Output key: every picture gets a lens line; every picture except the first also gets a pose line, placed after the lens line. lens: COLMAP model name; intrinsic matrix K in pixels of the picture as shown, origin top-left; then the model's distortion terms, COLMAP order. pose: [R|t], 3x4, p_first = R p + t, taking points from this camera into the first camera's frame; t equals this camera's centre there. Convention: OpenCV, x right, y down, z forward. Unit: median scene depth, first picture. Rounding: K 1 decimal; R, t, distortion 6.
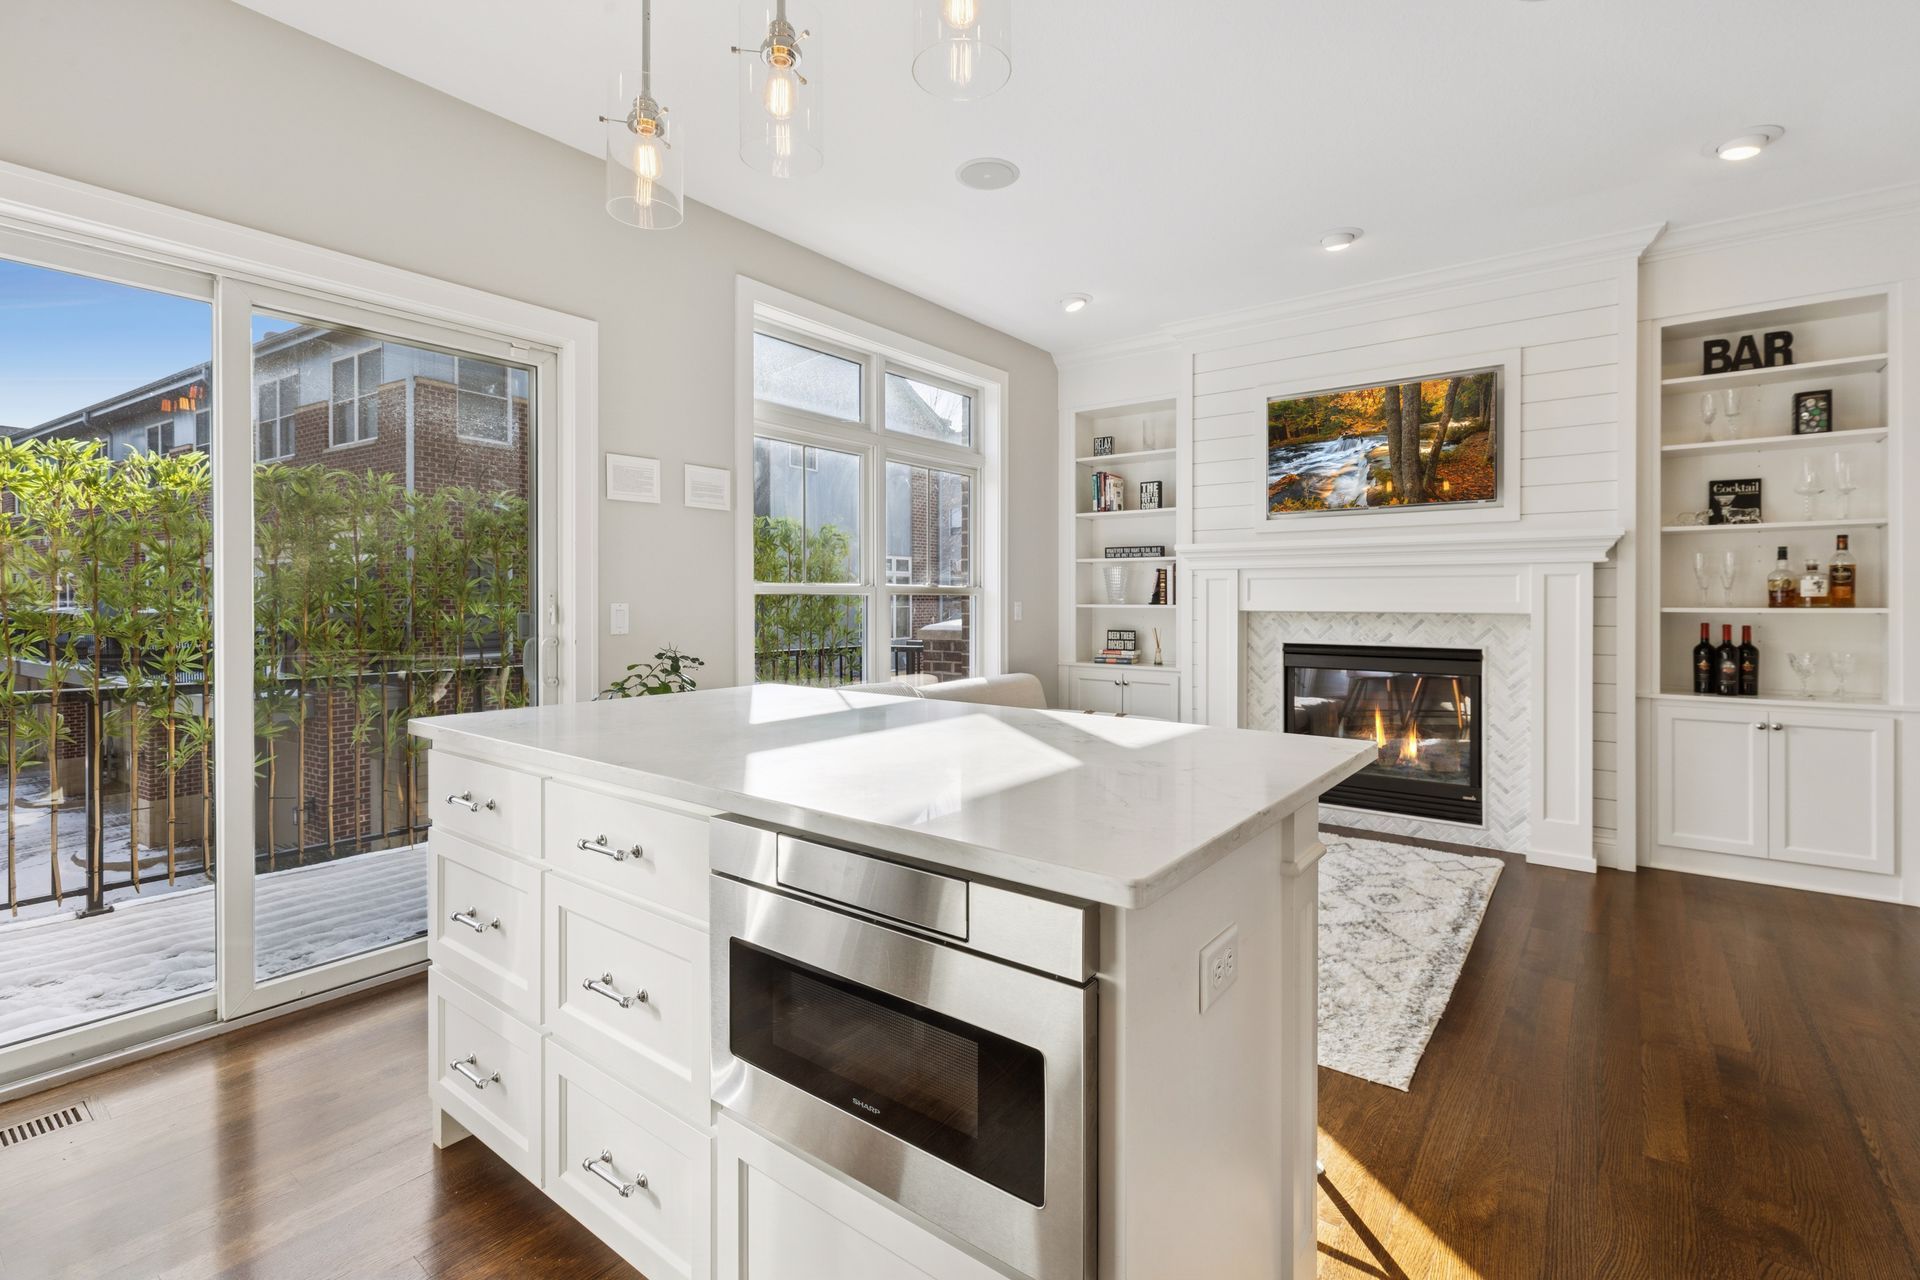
lens RADIAL K [[863.4, 0, 958.0], [0, 863.4, 607.9], [0, 0, 1]] dist [0.000231, 0.000148]
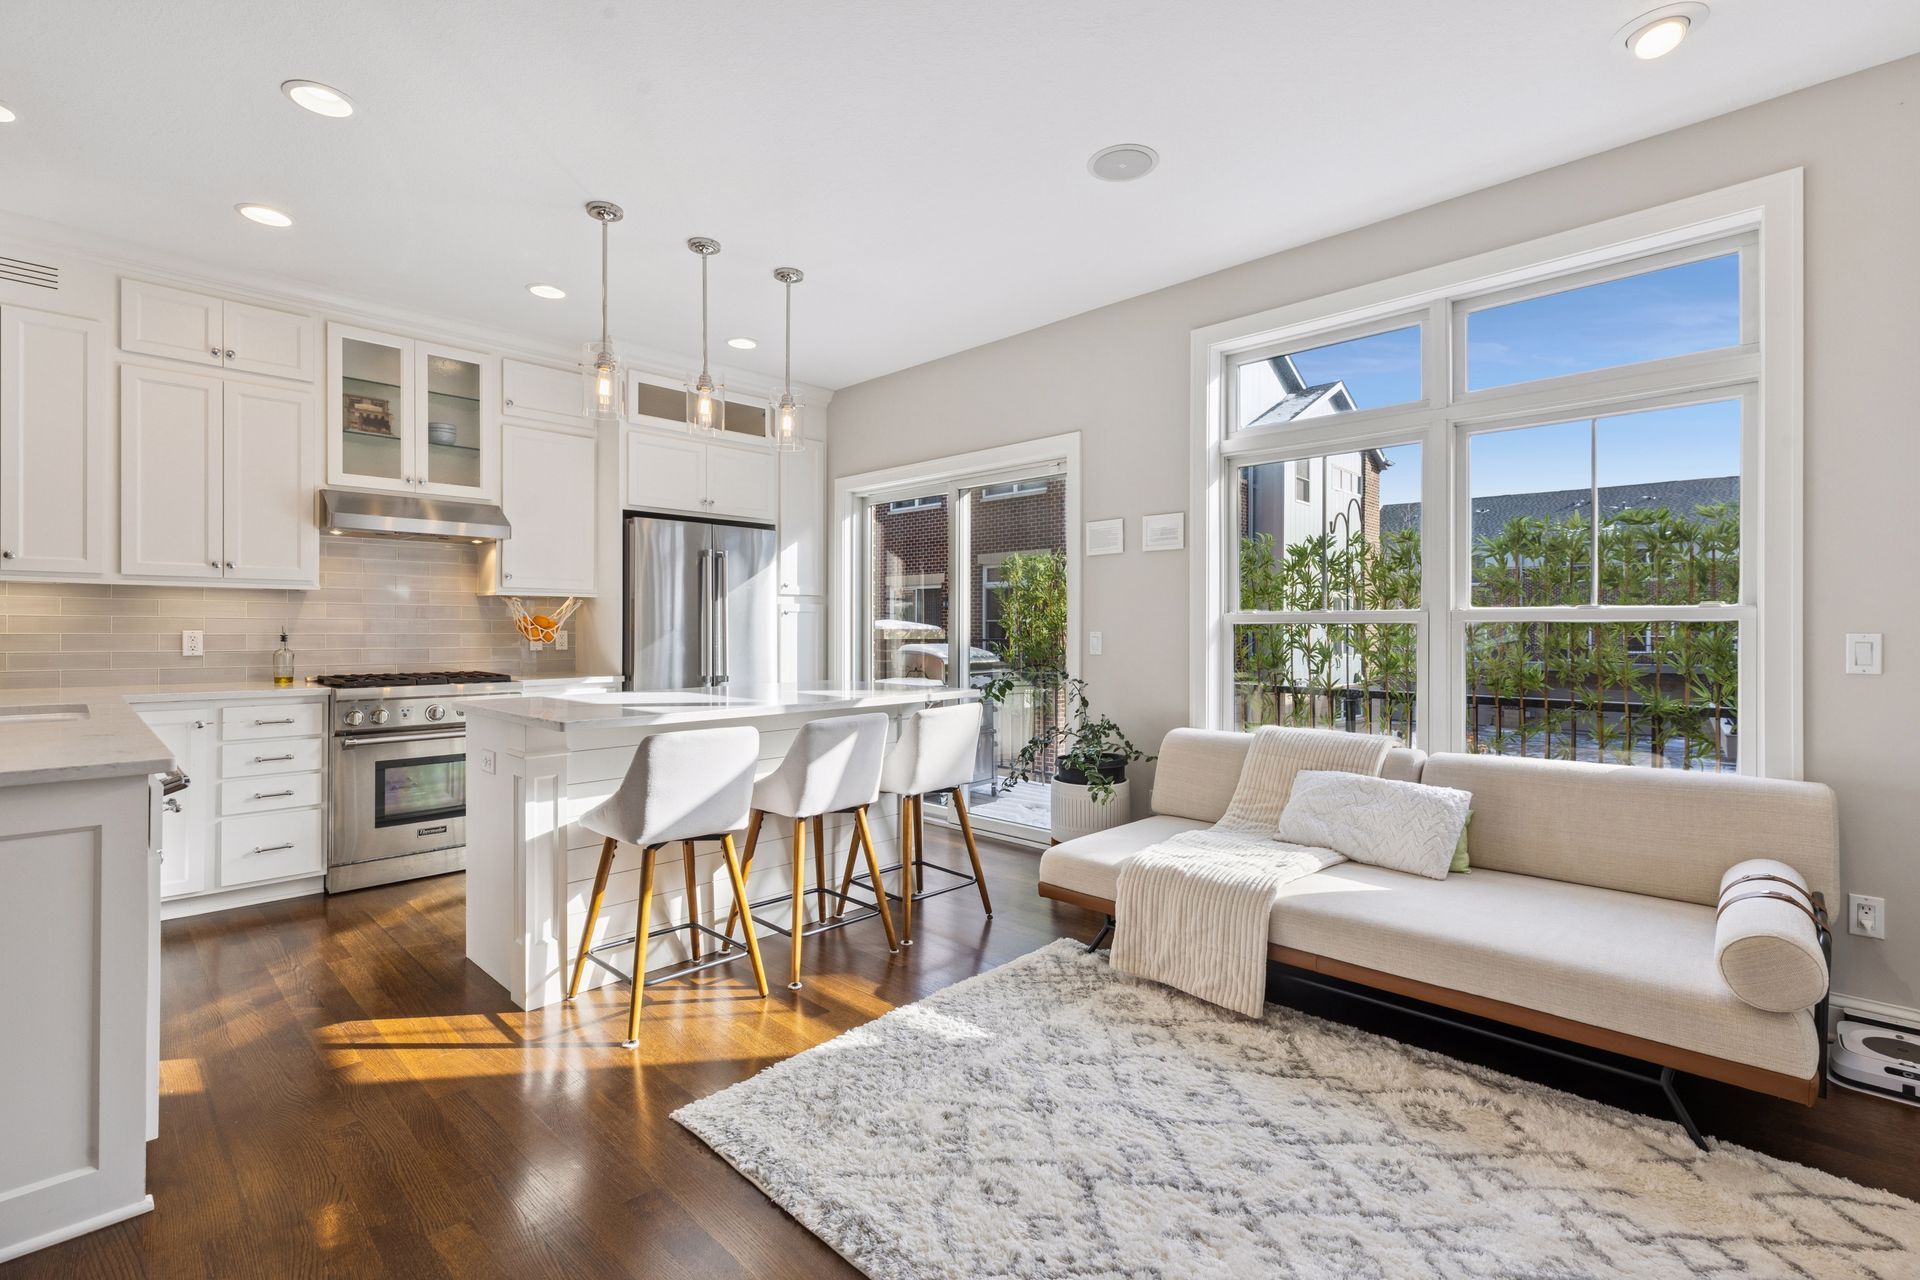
lens RADIAL K [[874.3, 0, 963.1], [0, 874.3, 630.8], [0, 0, 1]] dist [0.000594, 0.000352]
pose [[-0.120295, 0.010327, -0.992685, 1.392301], [-0.010918, 0.999872, 0.011725, -0.028783], [0.992678, 0.012249, -0.120166, 1.361058]]
